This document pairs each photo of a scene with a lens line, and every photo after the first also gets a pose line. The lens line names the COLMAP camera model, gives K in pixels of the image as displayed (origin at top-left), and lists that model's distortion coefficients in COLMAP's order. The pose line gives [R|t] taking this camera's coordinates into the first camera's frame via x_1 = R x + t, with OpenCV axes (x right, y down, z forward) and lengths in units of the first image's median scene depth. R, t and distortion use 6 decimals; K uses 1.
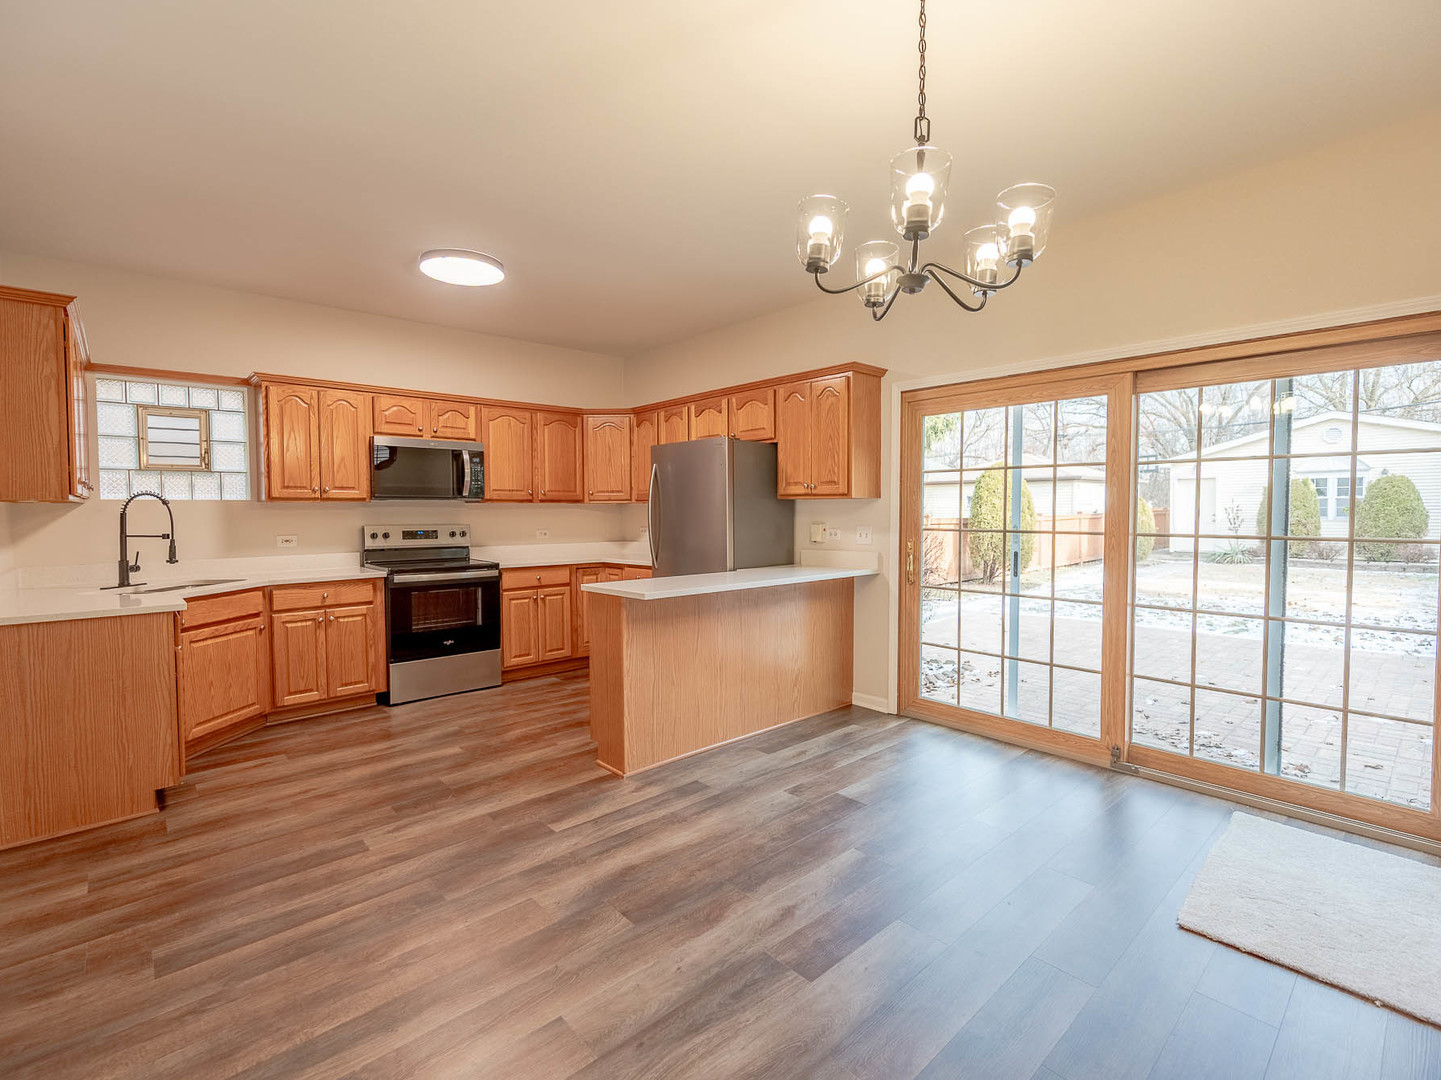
lens RADIAL K [[649.7, 0, 713.9], [0, 649.7, 534.9], [0, 0, 1]] dist [0.001642, -0.000087]
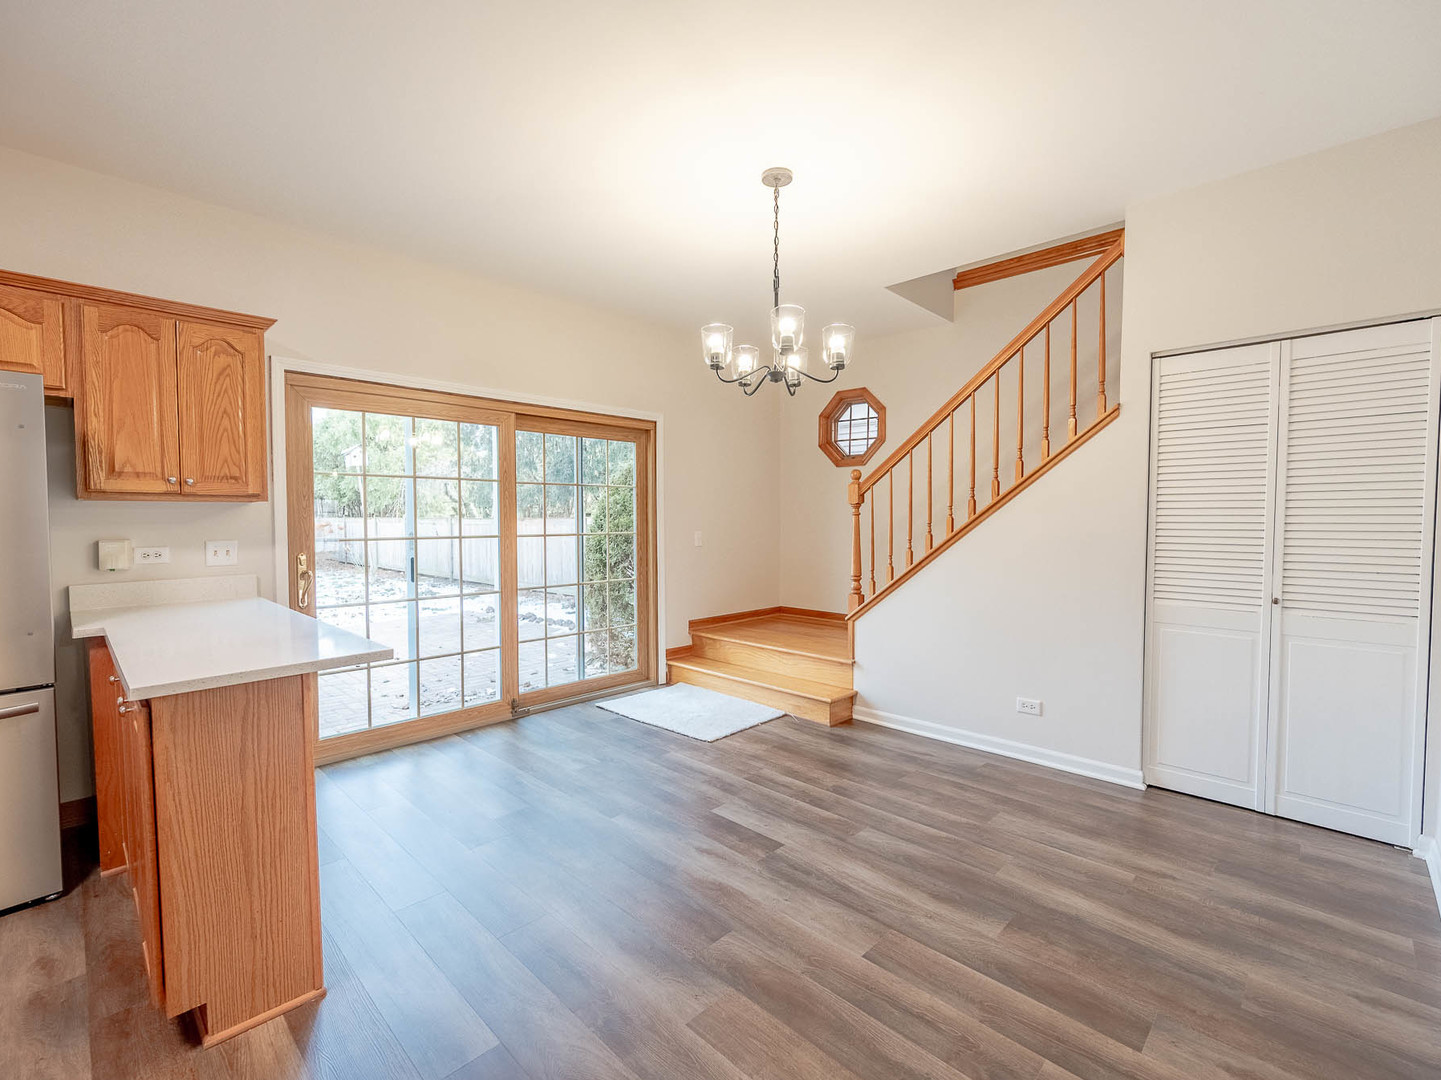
lens RADIAL K [[649.7, 0, 713.9], [0, 649.7, 534.9], [0, 0, 1]] dist [0.001642, -0.000087]
pose [[-0.055786, -0.025896, 0.998107, -0.514025], [0.040296, 0.998791, 0.028166, -0.017606], [-0.997629, 0.041791, -0.054675, 0.492570]]
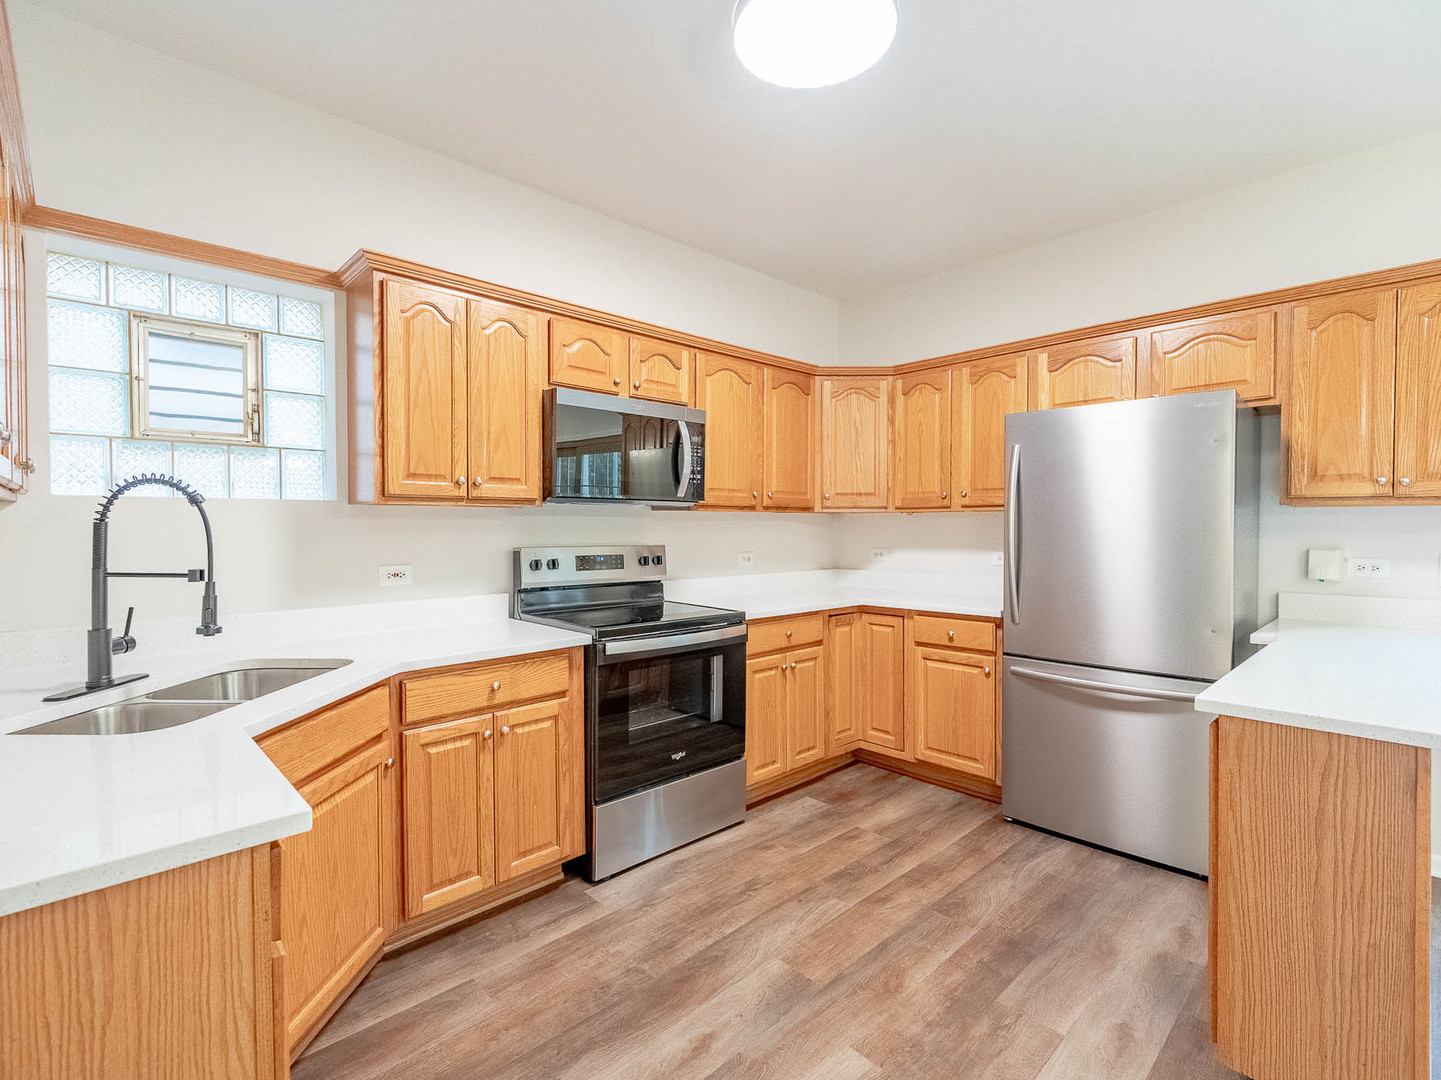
lens RADIAL K [[669.3, 0, 720.5], [0, 669.3, 540.0], [0, 0, 1]] dist [0.000333, 0.000063]
pose [[0.999740, 0.005762, 0.022065, -0.410552], [-0.005451, 0.999885, -0.014129, -0.014621], [-0.022144, 0.014005, 0.999657, 0.442745]]
